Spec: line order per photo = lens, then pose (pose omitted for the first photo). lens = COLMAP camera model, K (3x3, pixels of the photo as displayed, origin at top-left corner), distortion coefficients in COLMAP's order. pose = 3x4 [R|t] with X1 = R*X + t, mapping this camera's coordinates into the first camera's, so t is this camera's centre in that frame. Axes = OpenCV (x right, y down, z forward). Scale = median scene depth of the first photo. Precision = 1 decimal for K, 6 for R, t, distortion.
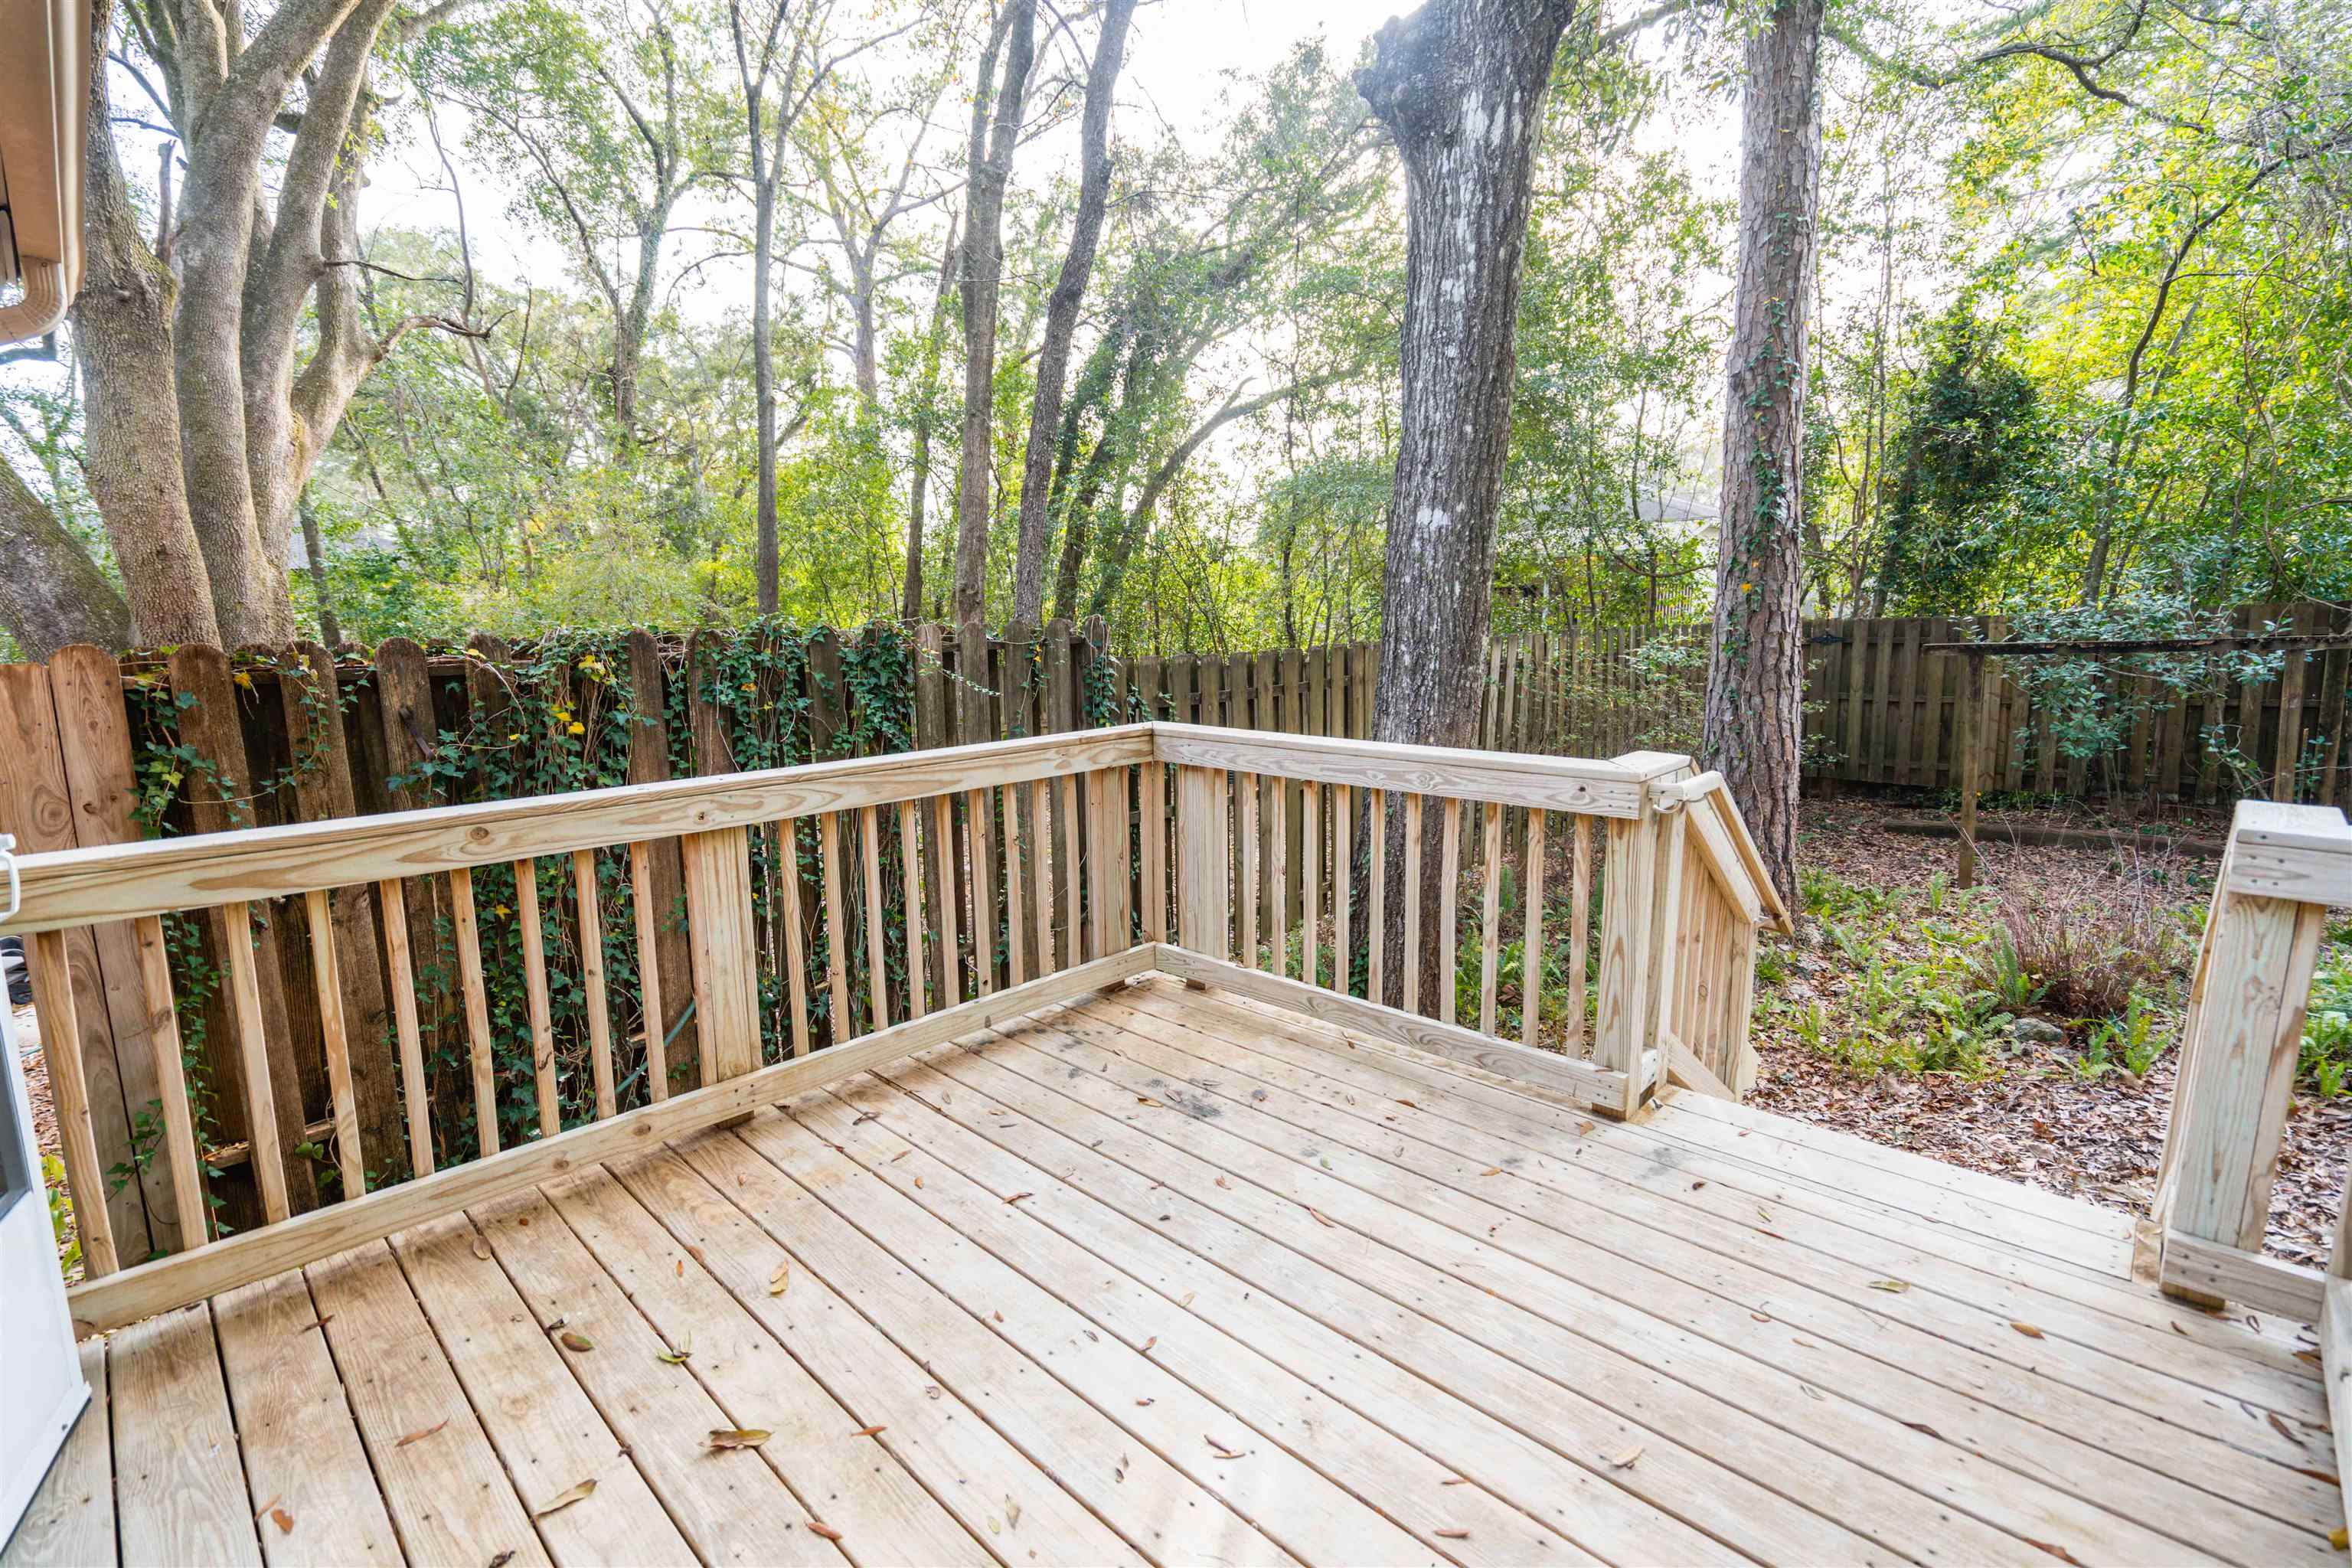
lens RADIAL K [[1058.4, 0, 1168.8], [0, 1058.4, 785.0], [0, 0, 1]] dist [-0.002243, 0.001039]
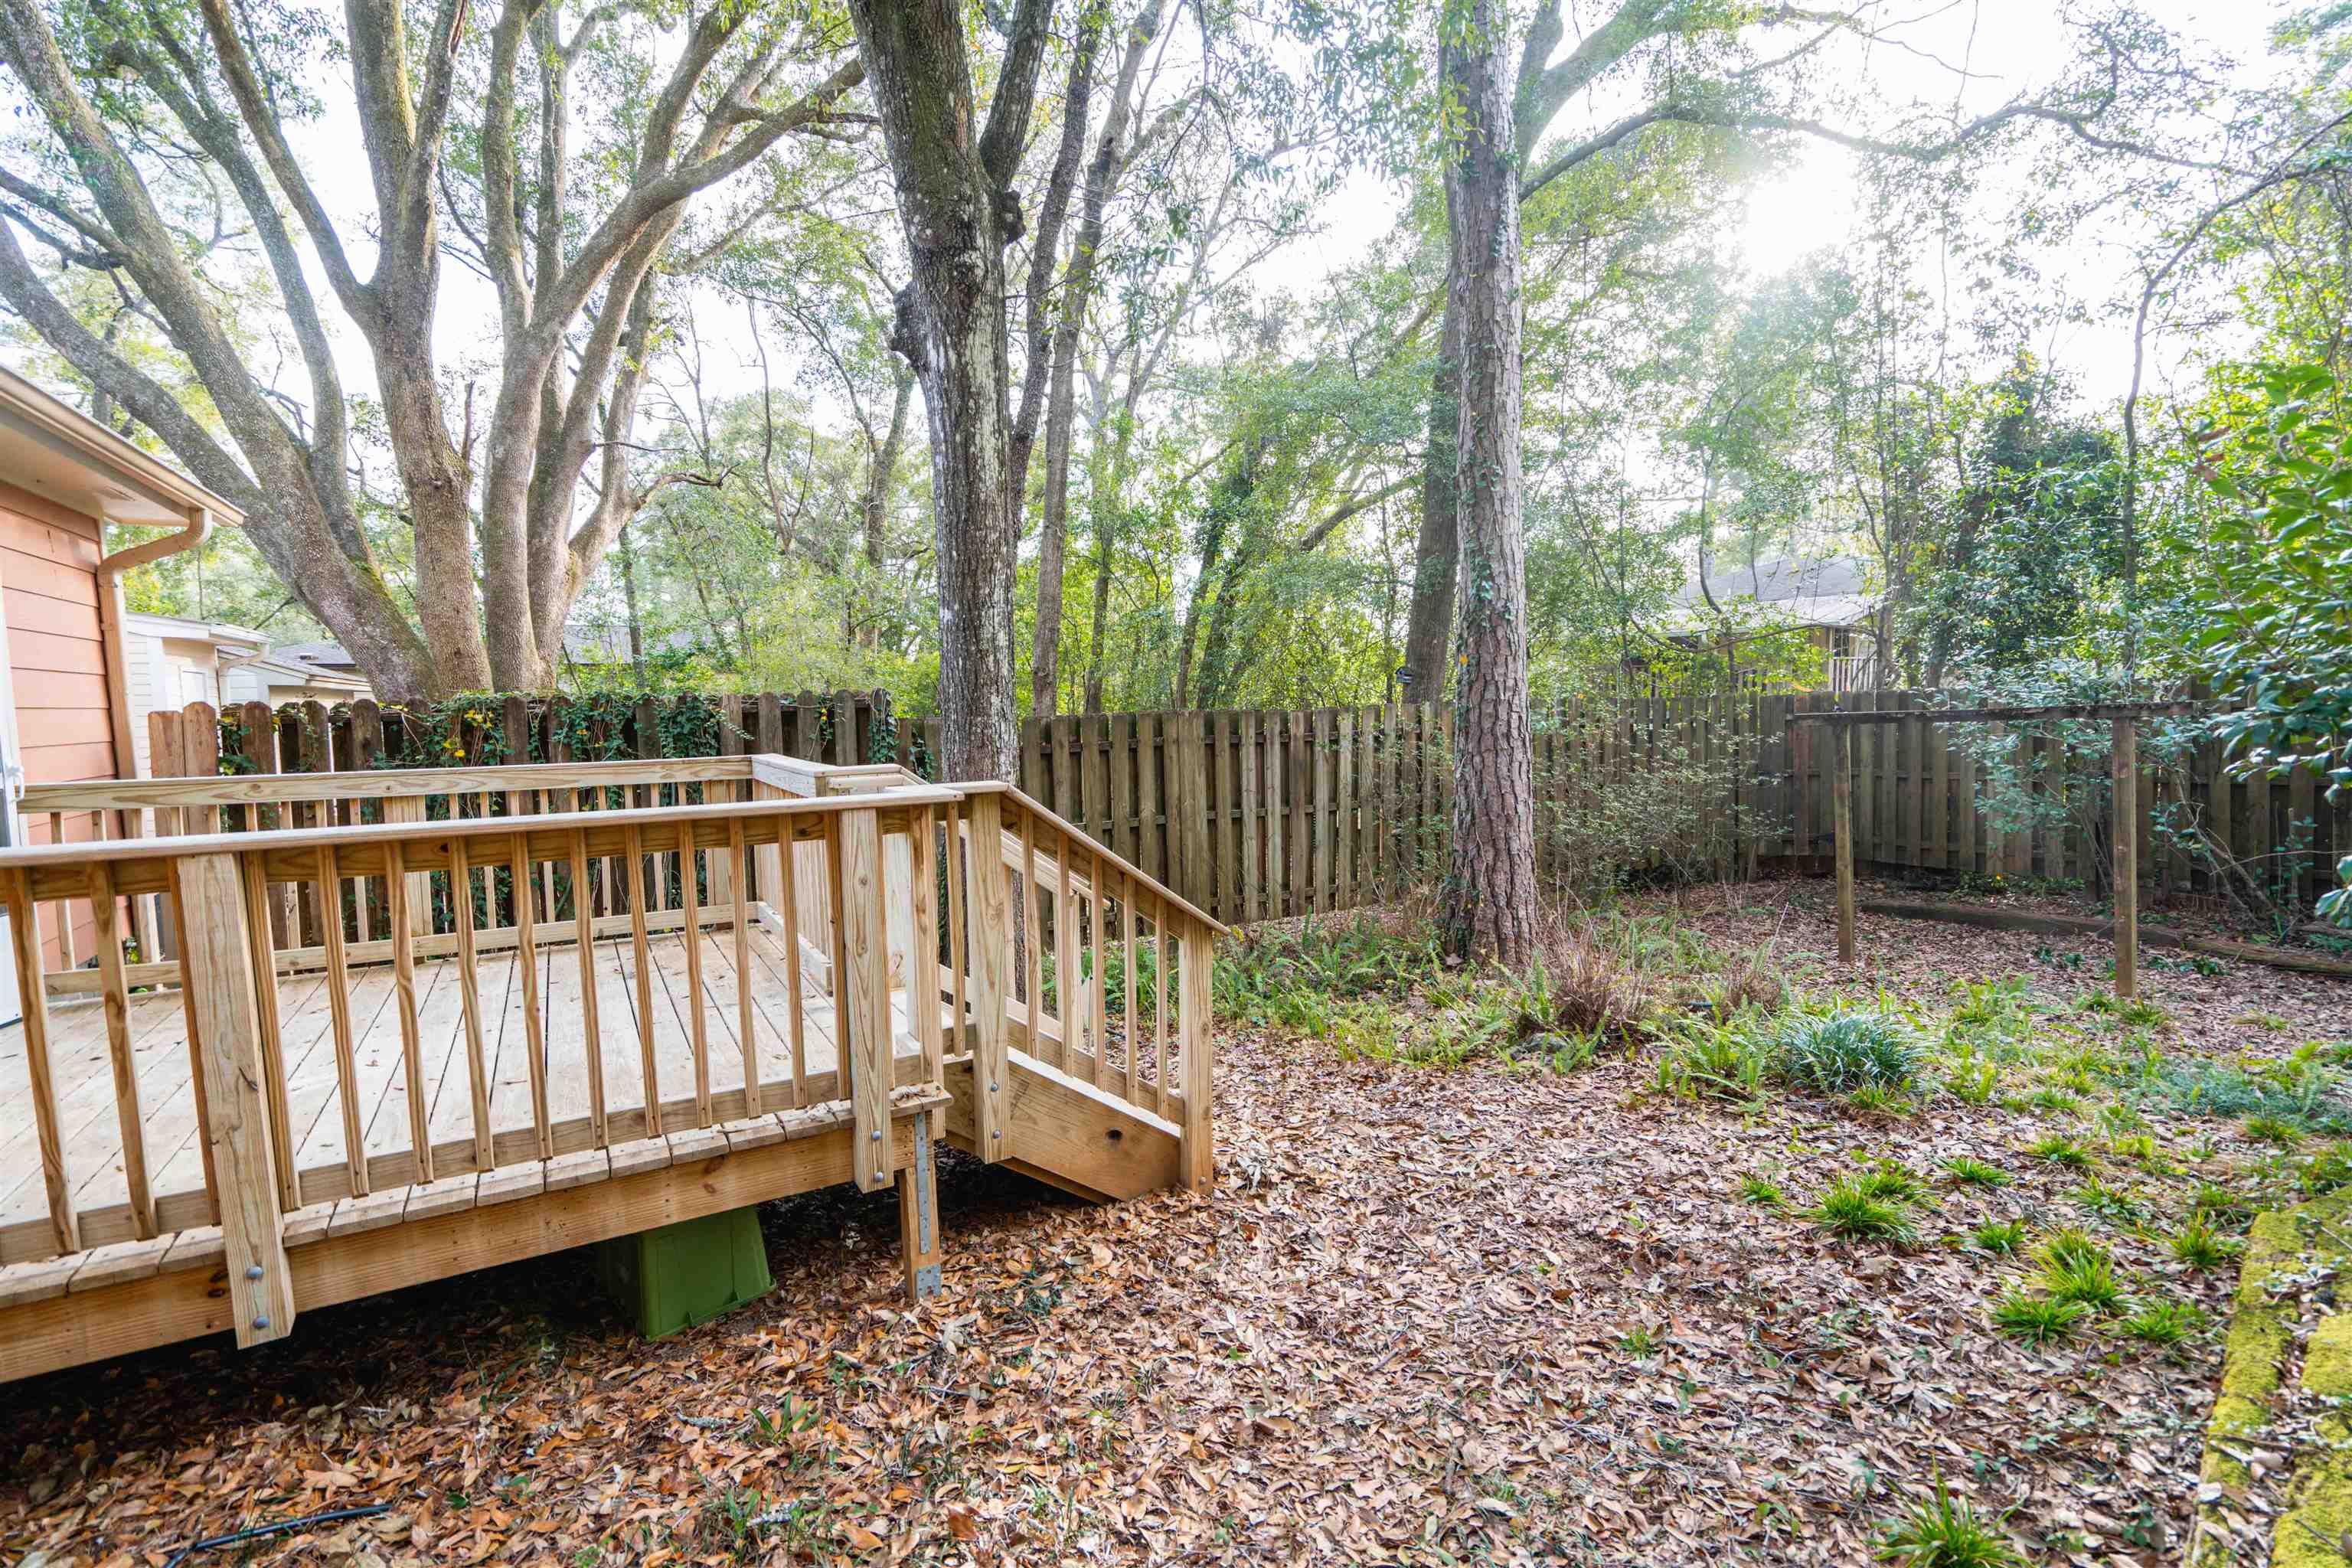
lens RADIAL K [[1060.3, 0, 1161.9], [0, 1060.3, 786.5], [0, 0, 1]] dist [-0.001004, 0.000754]
pose [[0.960681, 0.018603, -0.277031, 1.031783], [-0.040036, 0.996607, -0.071913, 0.080020], [0.274753, 0.080177, 0.958166, -0.312930]]
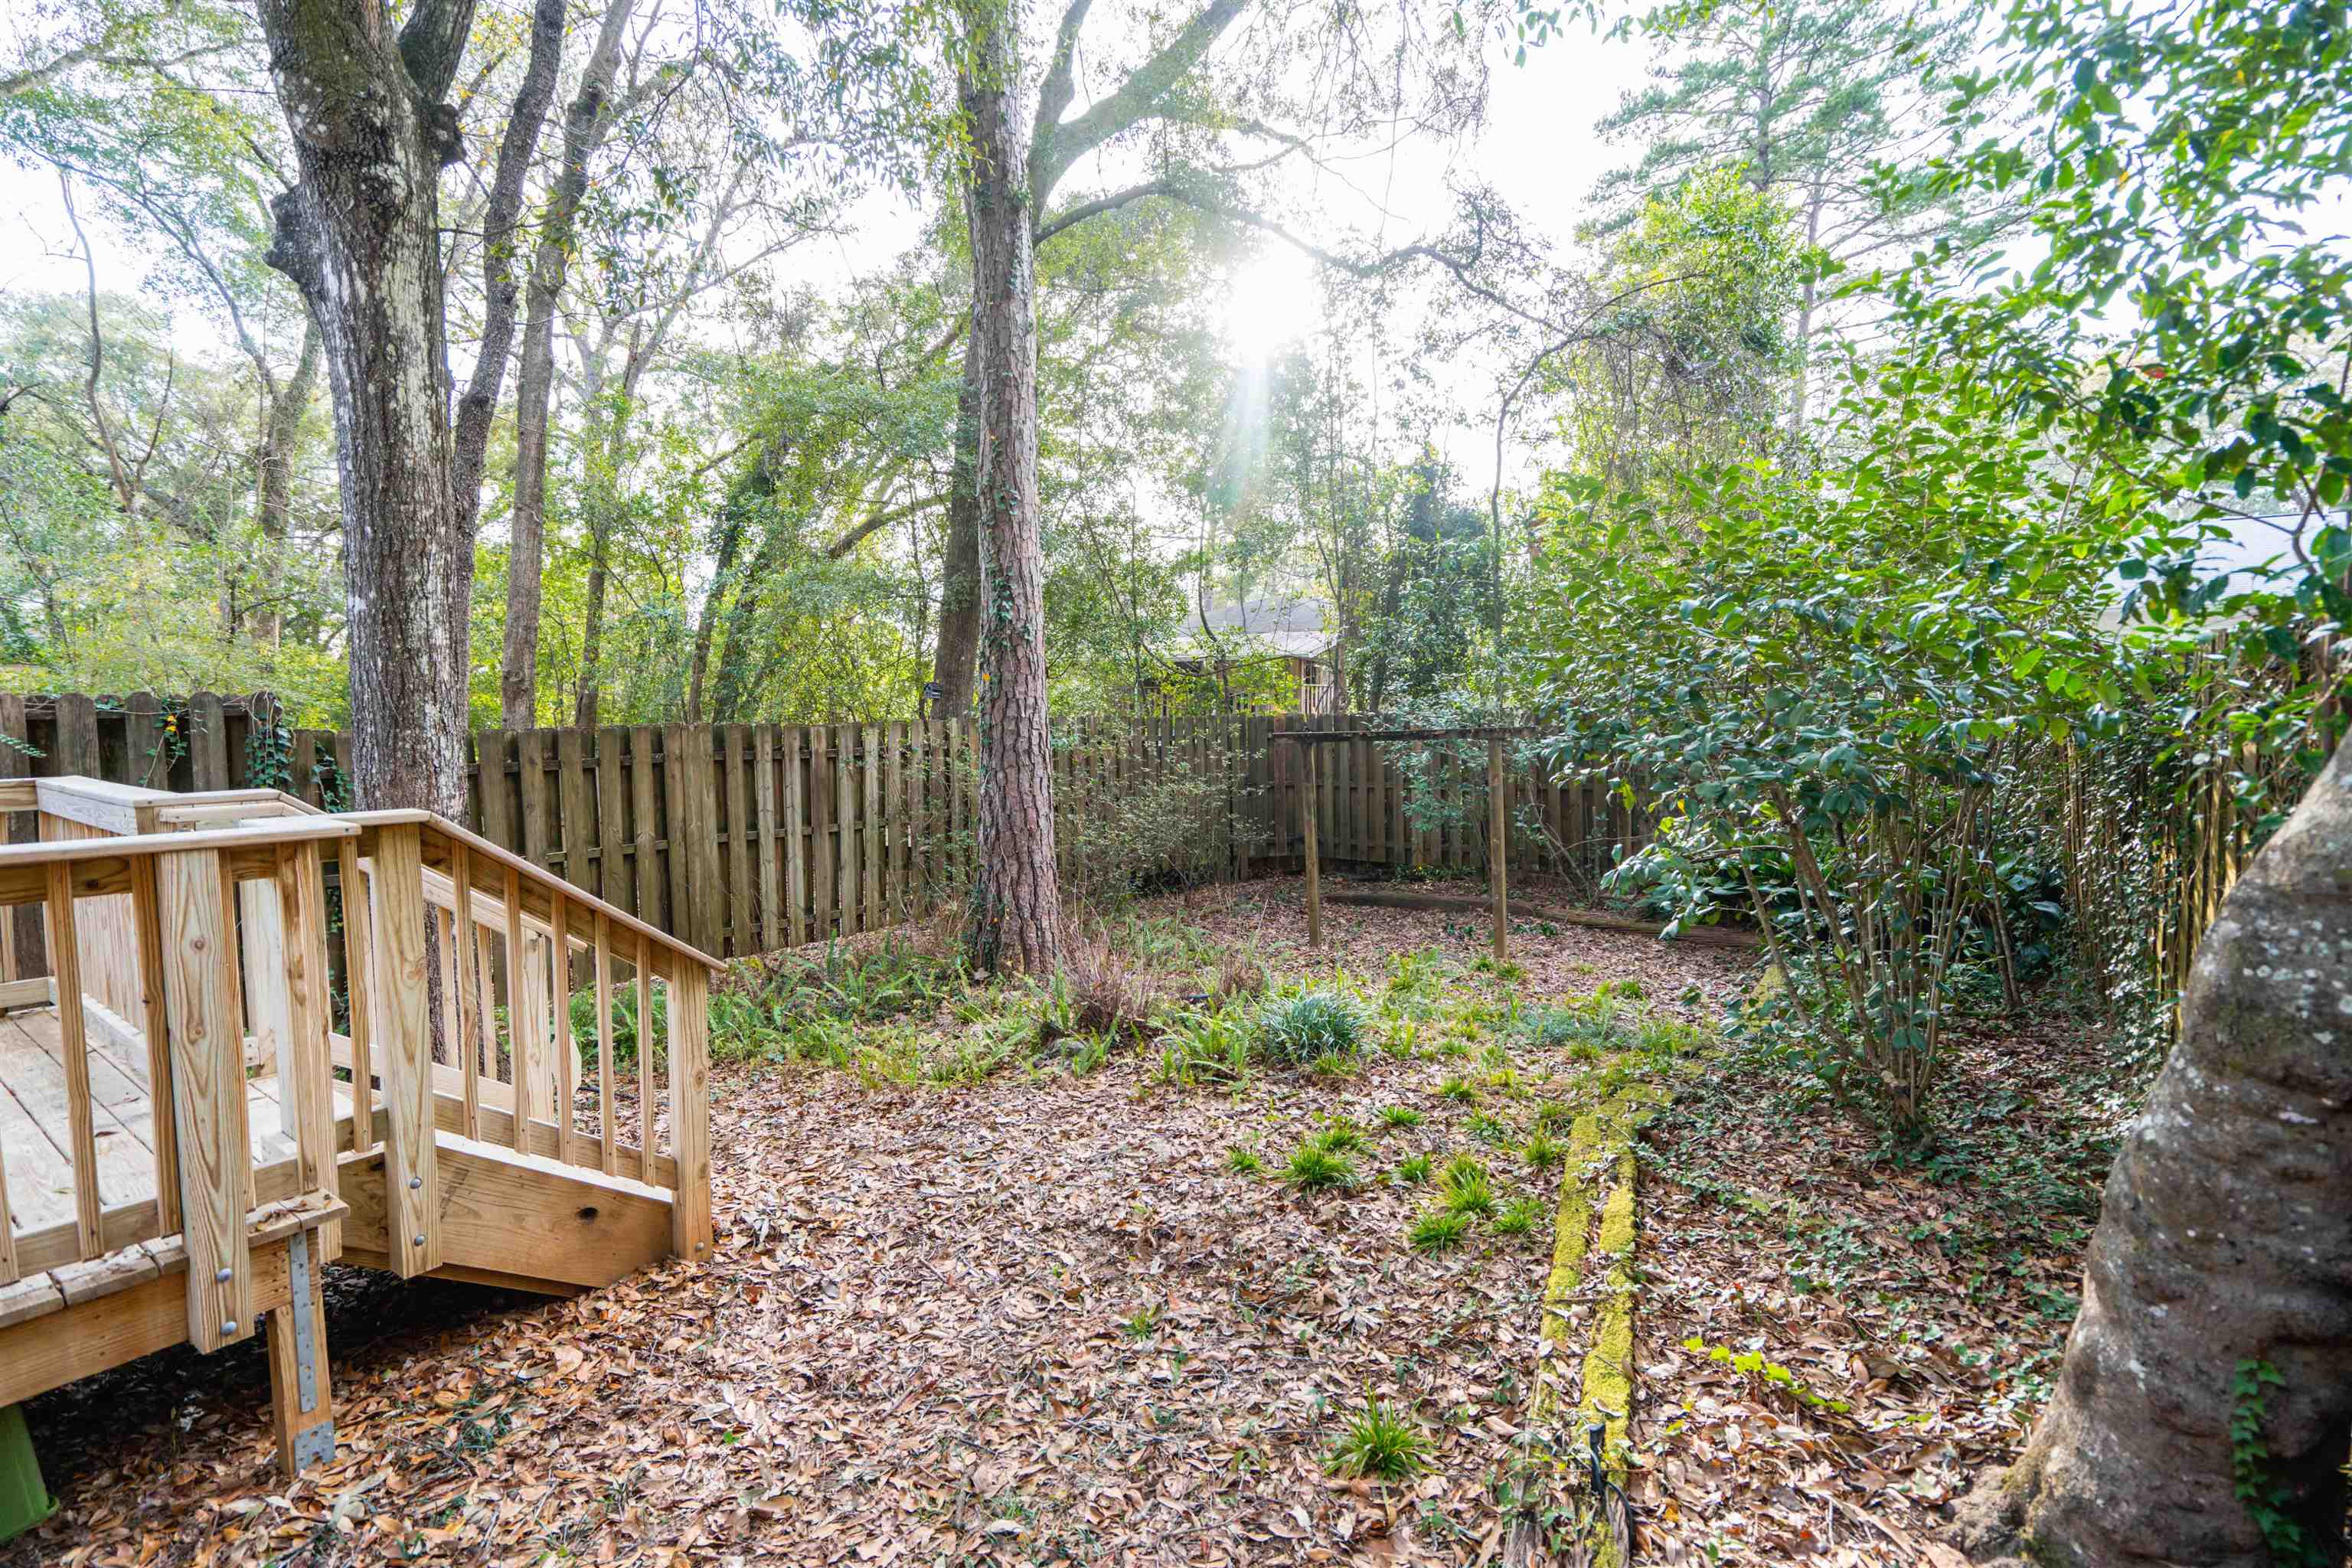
lens RADIAL K [[1058.4, 0, 1168.8], [0, 1058.4, 785.0], [0, 0, 1]] dist [-0.002243, 0.001039]
pose [[0.988966, 0.002084, 0.148125, 1.068990], [0.011818, 0.995604, -0.092910, 0.072261], [-0.147667, 0.093635, 0.984595, -0.286607]]
